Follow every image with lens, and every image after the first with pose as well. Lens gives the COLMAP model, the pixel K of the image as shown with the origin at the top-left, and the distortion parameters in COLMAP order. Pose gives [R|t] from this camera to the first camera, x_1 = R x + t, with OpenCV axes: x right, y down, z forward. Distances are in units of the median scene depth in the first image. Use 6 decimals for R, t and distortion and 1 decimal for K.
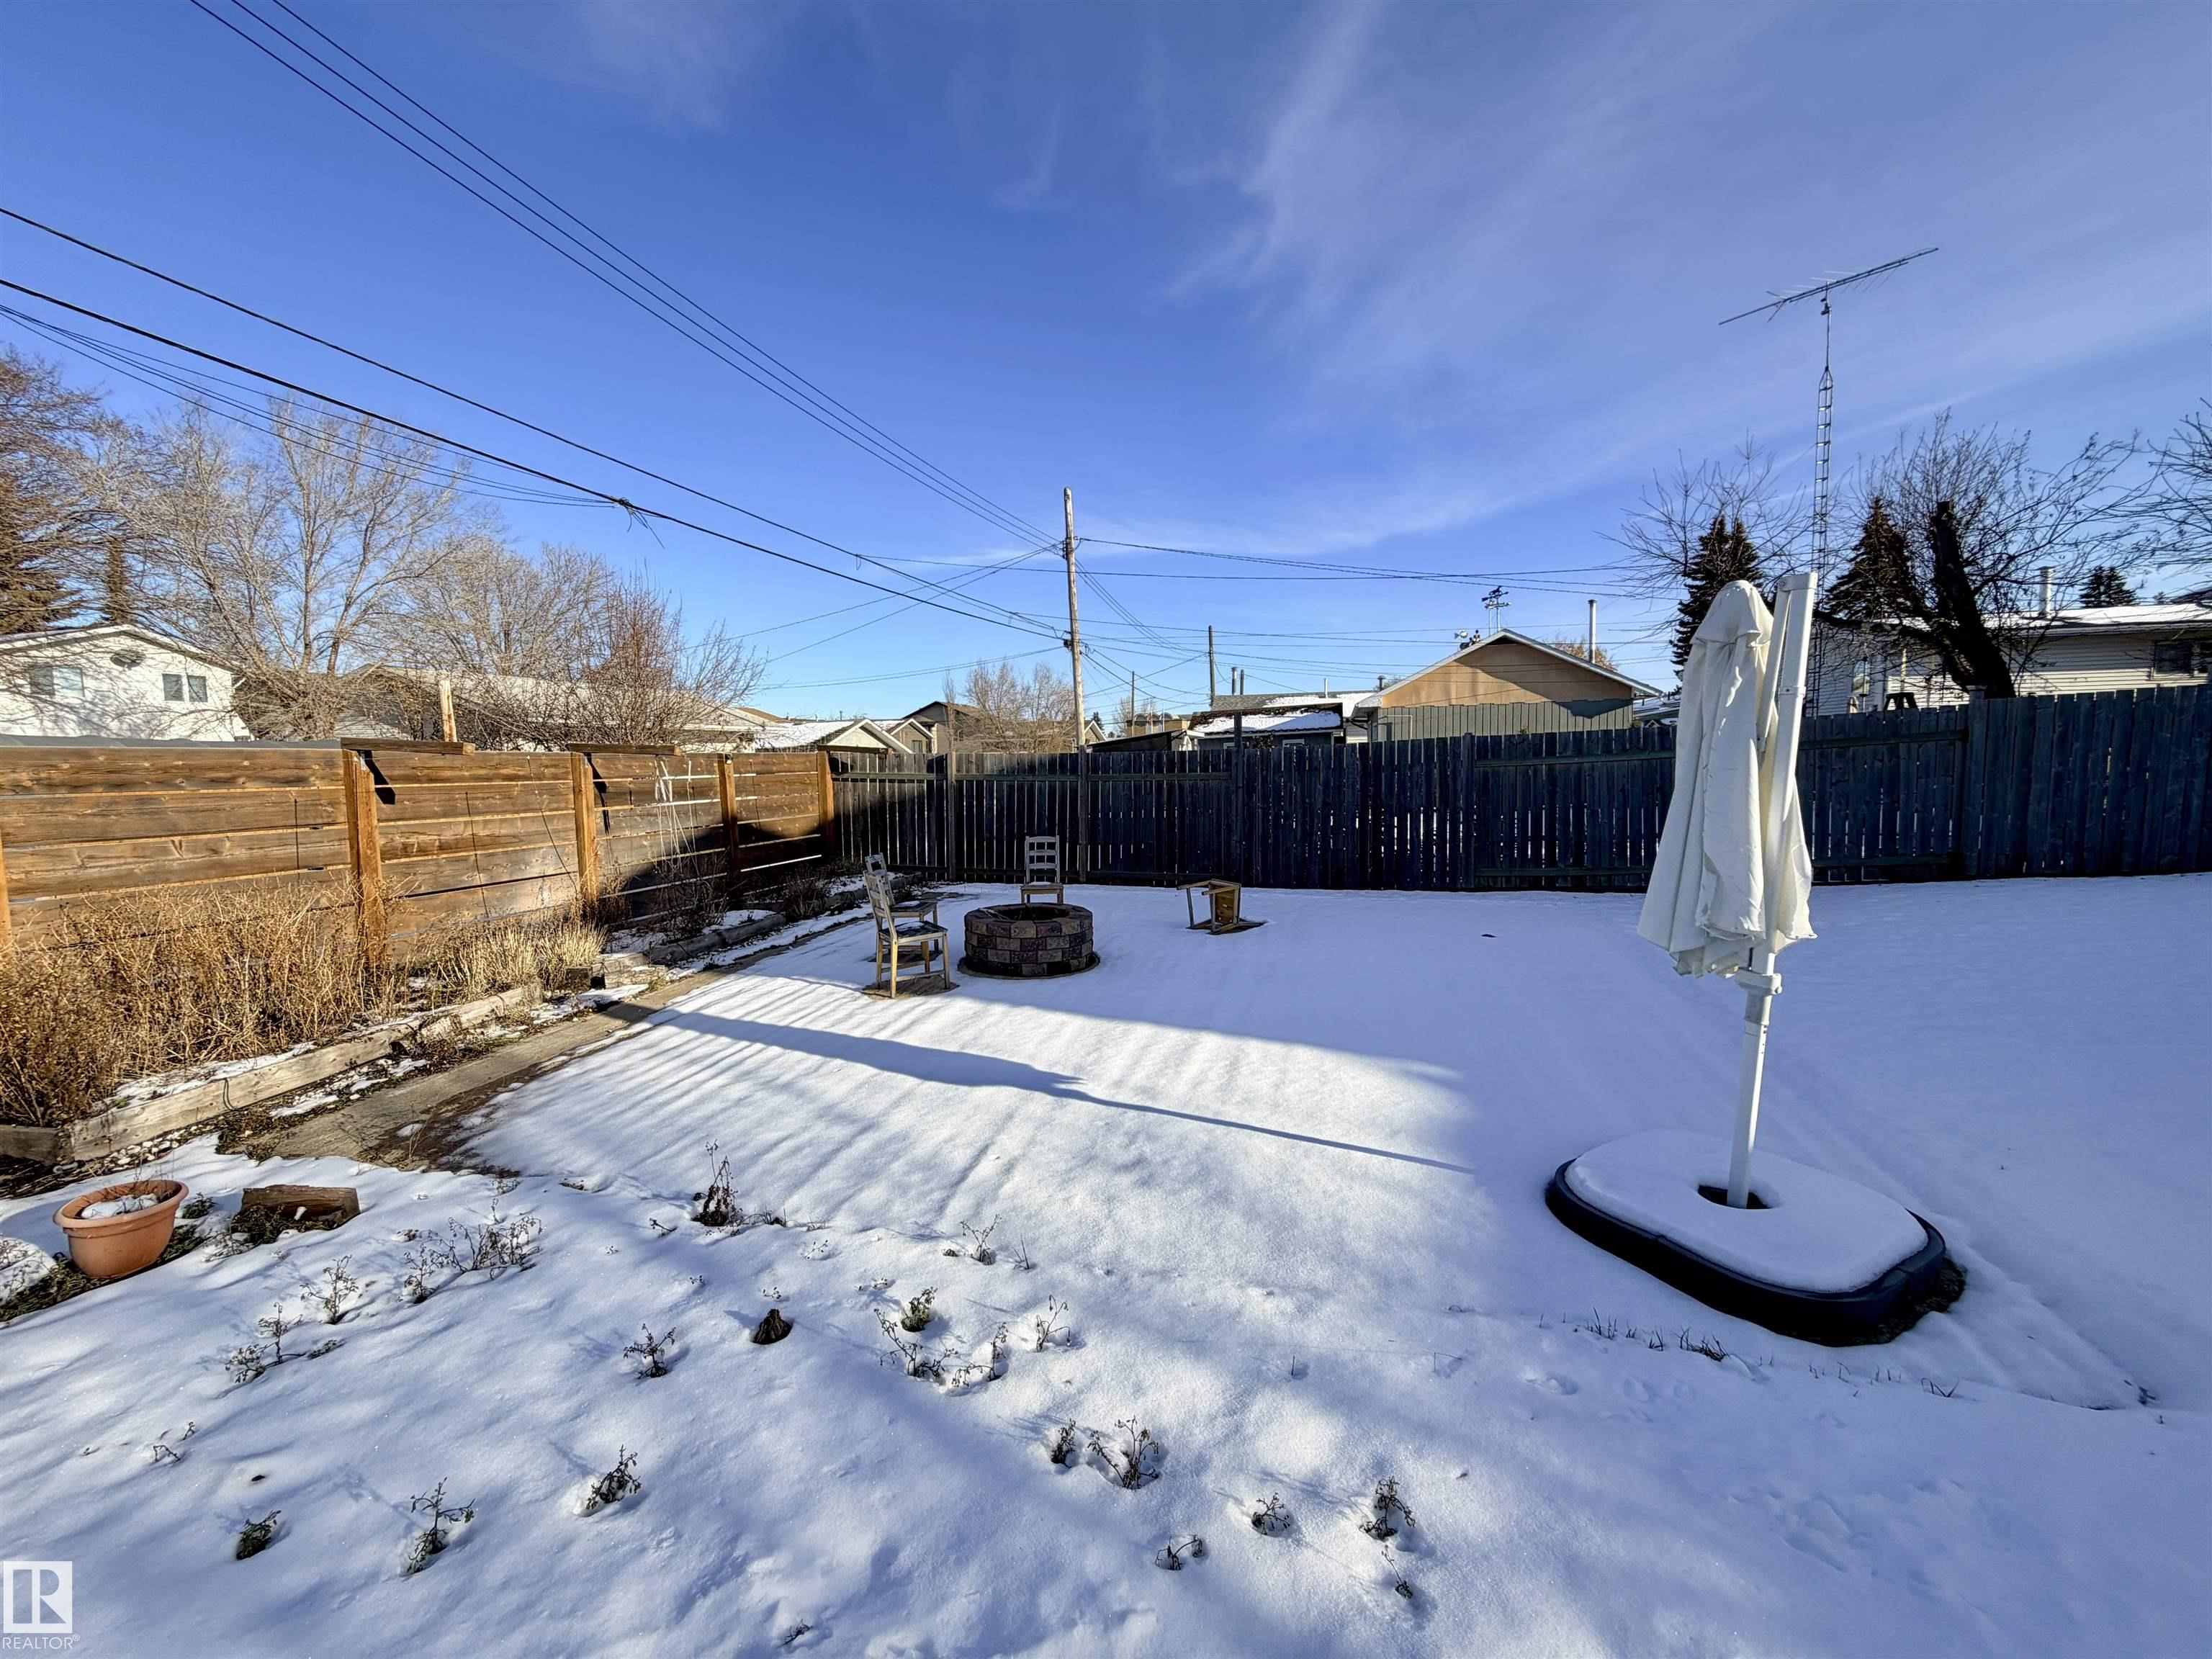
lens RADIAL K [[882.3, 0, 1101.3], [0, 882.3, 839.4], [0, 0, 1]] dist [-0.002170, -0.000055]
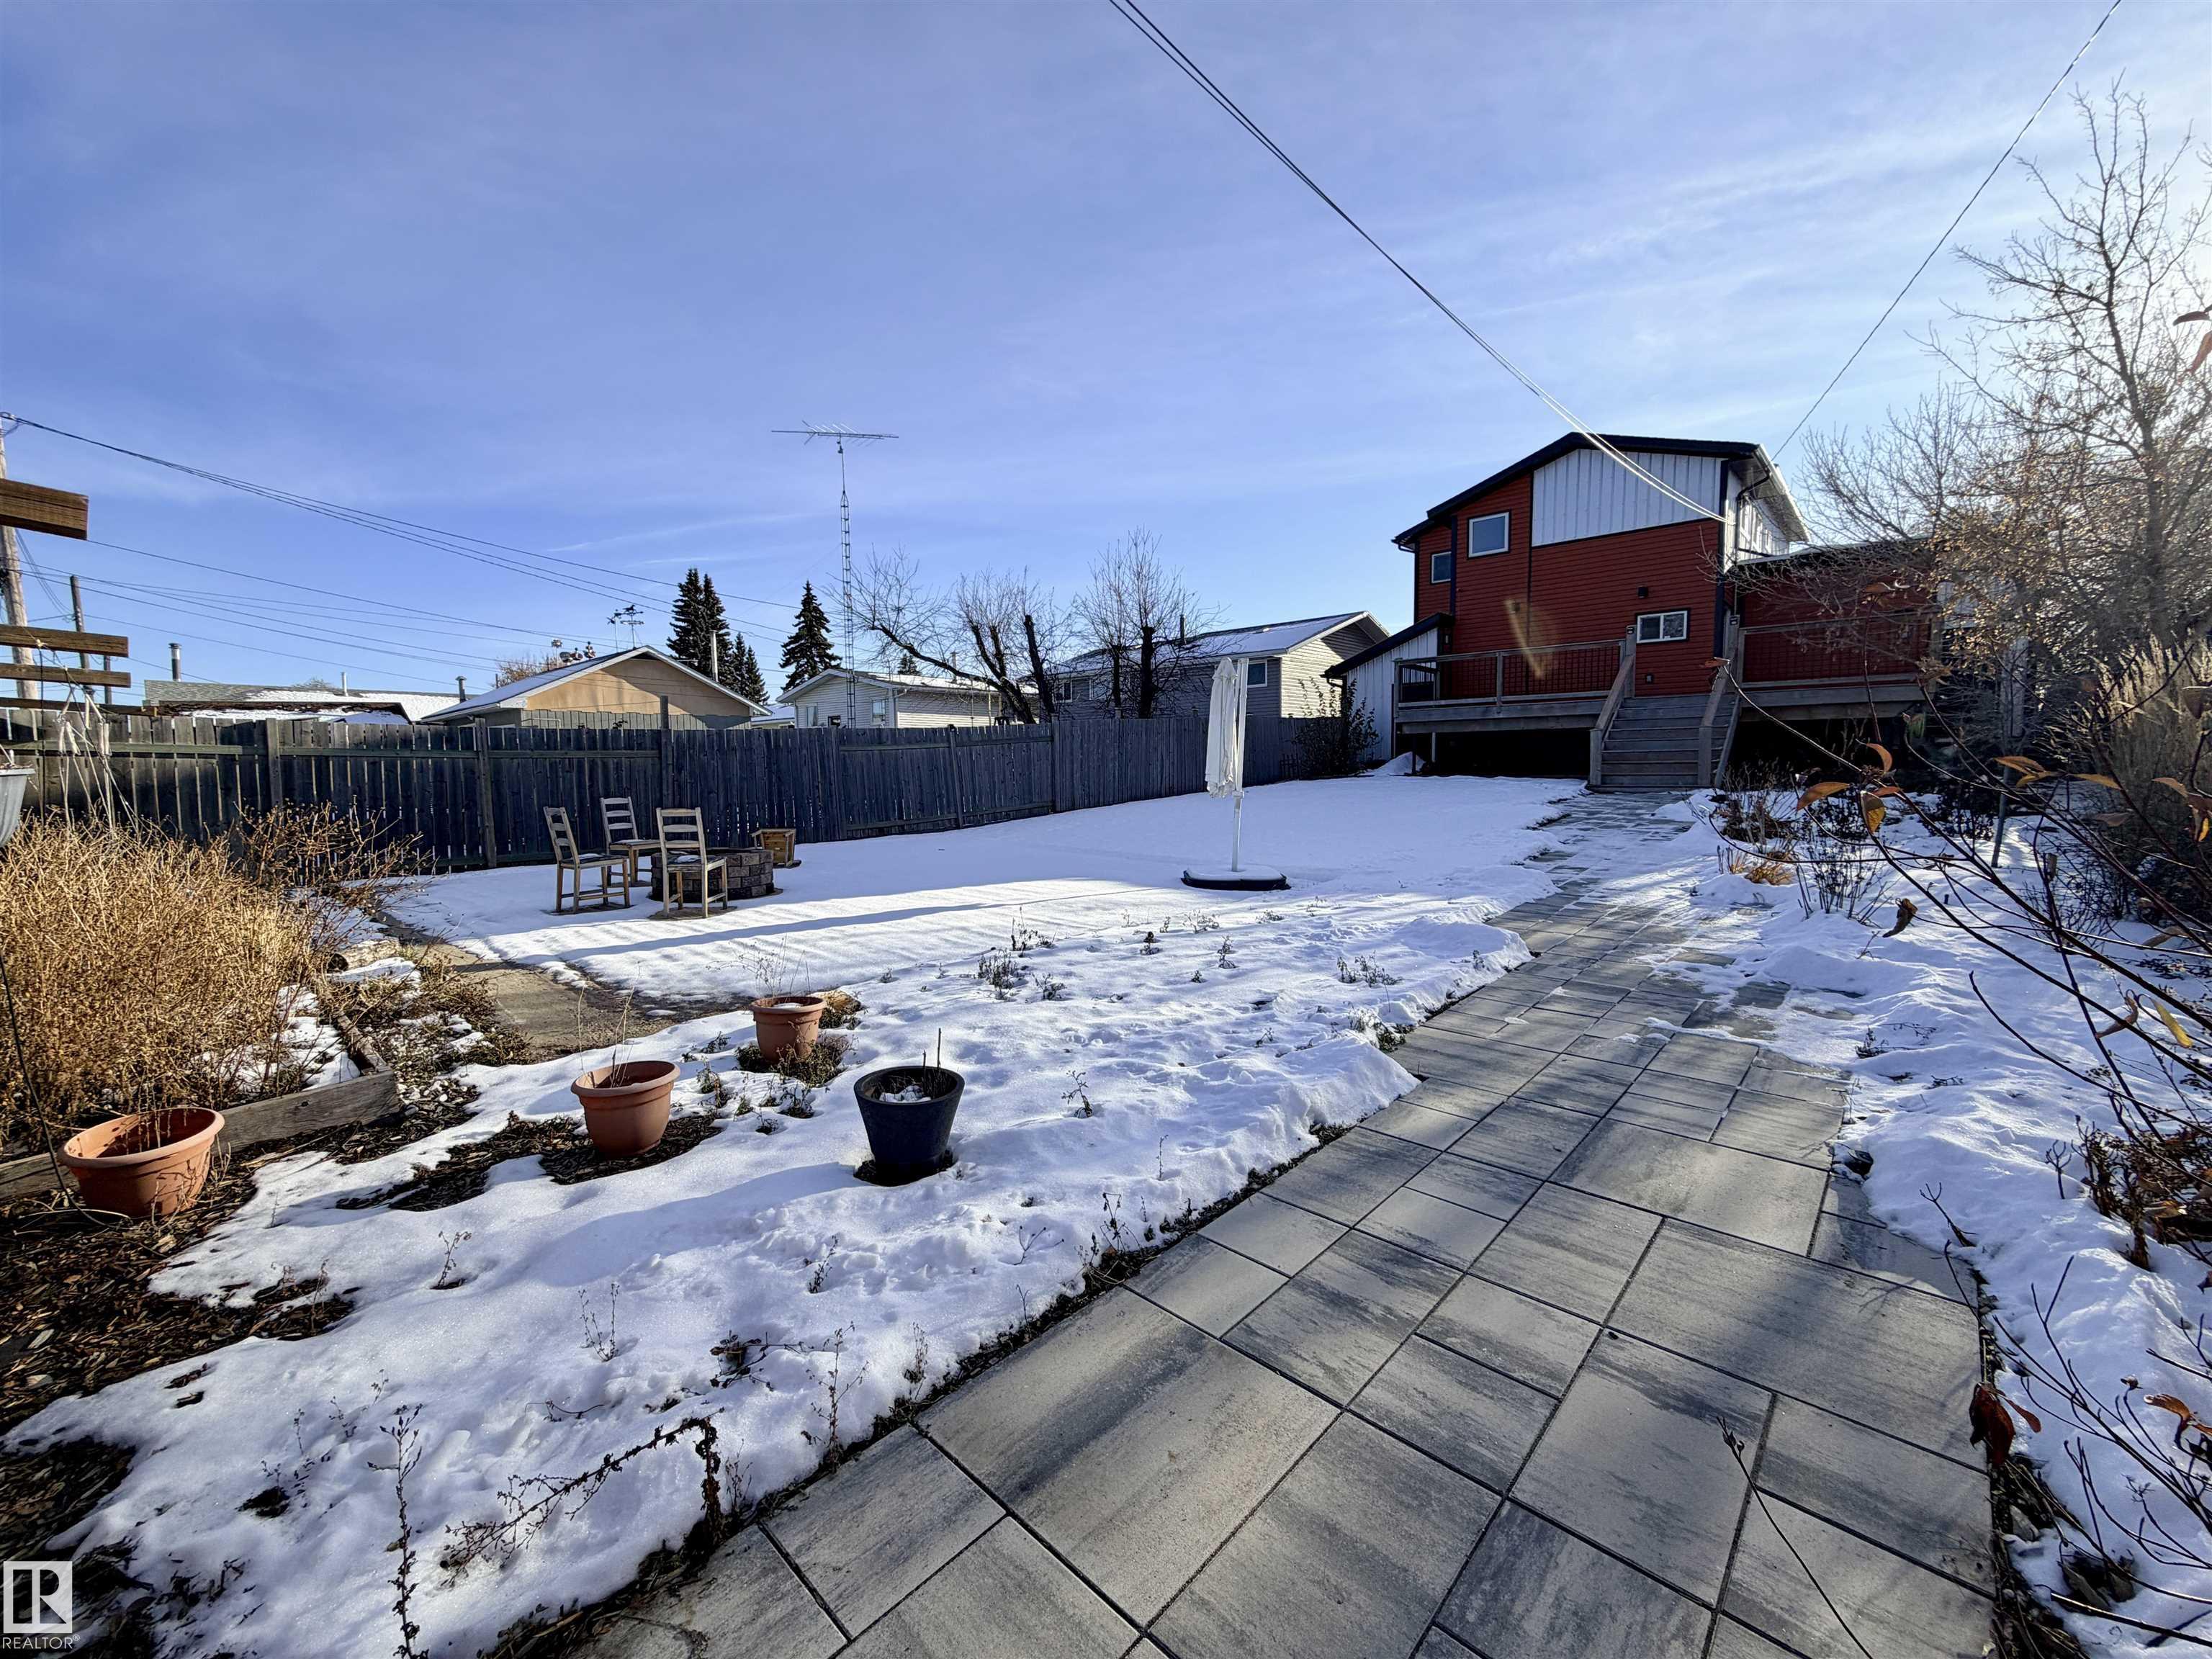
lens RADIAL K [[882.3, 0, 1104.5], [0, 882.3, 827.4], [0, 0, 1]] dist [-0.002170, -0.000055]
pose [[0.462792, -0.047846, 0.885175, -0.555324], [0.085350, 0.996308, 0.009230, 0.054156], [-0.882349, 0.071278, 0.465167, 0.006933]]
